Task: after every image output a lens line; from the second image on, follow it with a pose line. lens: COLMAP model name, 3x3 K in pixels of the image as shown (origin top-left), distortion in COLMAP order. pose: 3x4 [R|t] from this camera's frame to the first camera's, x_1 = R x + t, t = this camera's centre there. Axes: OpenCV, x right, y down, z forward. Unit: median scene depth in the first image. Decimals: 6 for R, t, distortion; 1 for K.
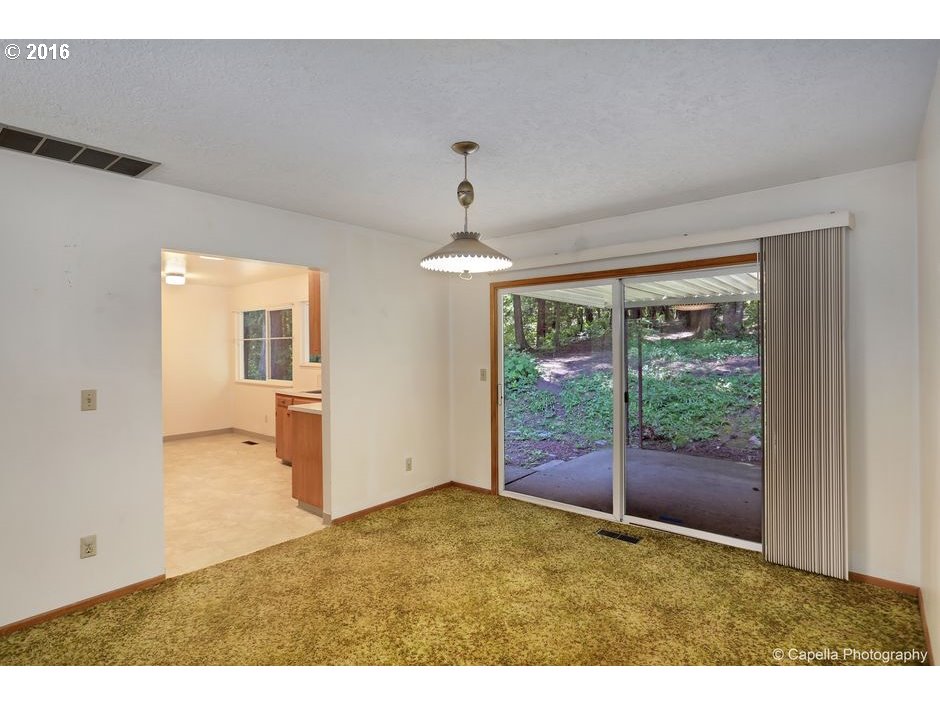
lens RADIAL K [[472.1, 0, 470.0], [0, 472.1, 352.5], [0, 0, 1]] dist [-0.018601, 0.000420]
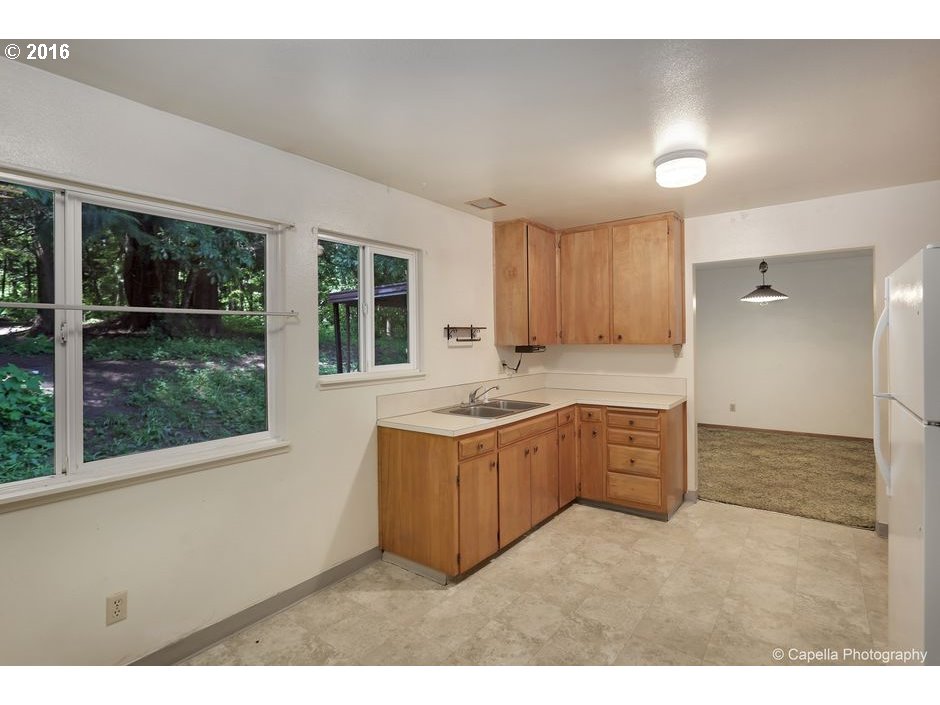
lens RADIAL K [[468.5, 0, 467.7], [0, 468.5, 340.0], [0, 0, 1]] dist [-0.001661, 0.000563]
pose [[-0.048143, 0.007171, 0.998815, -1.344698], [0.022034, 0.999739, -0.006116, -0.003915], [-0.998597, 0.021713, -0.048288, 1.559427]]
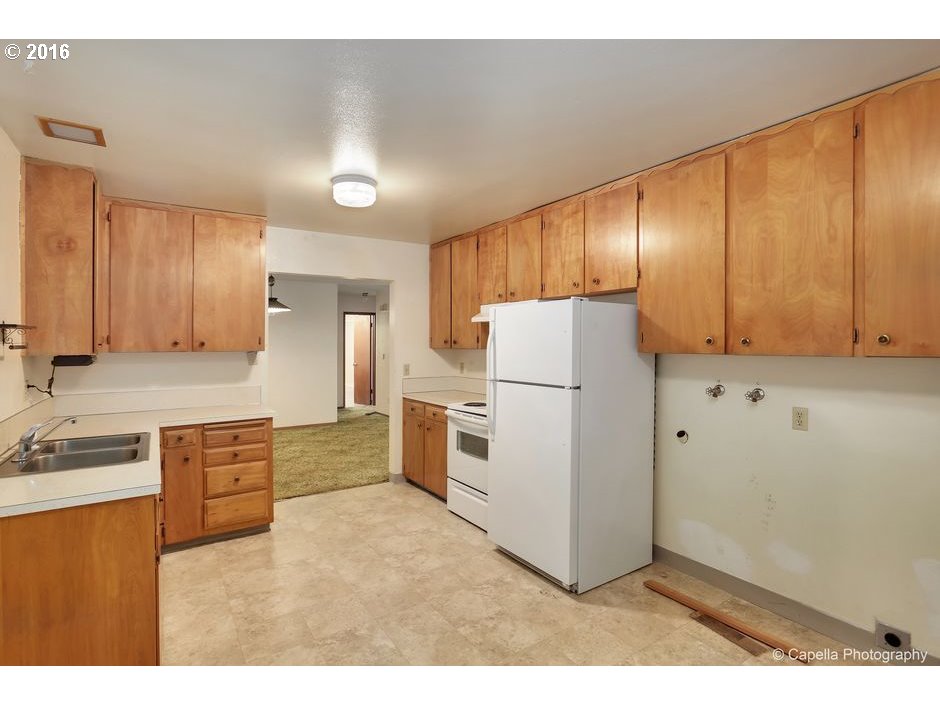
lens RADIAL K [[472.1, 0, 470.0], [0, 472.1, 352.5], [0, 0, 1]] dist [-0.018601, 0.000420]
pose [[-0.957440, 0.007566, 0.288532, -1.069440], [0.016610, 0.999444, 0.028906, -0.009908], [-0.288153, 0.032469, -0.957034, 1.892738]]
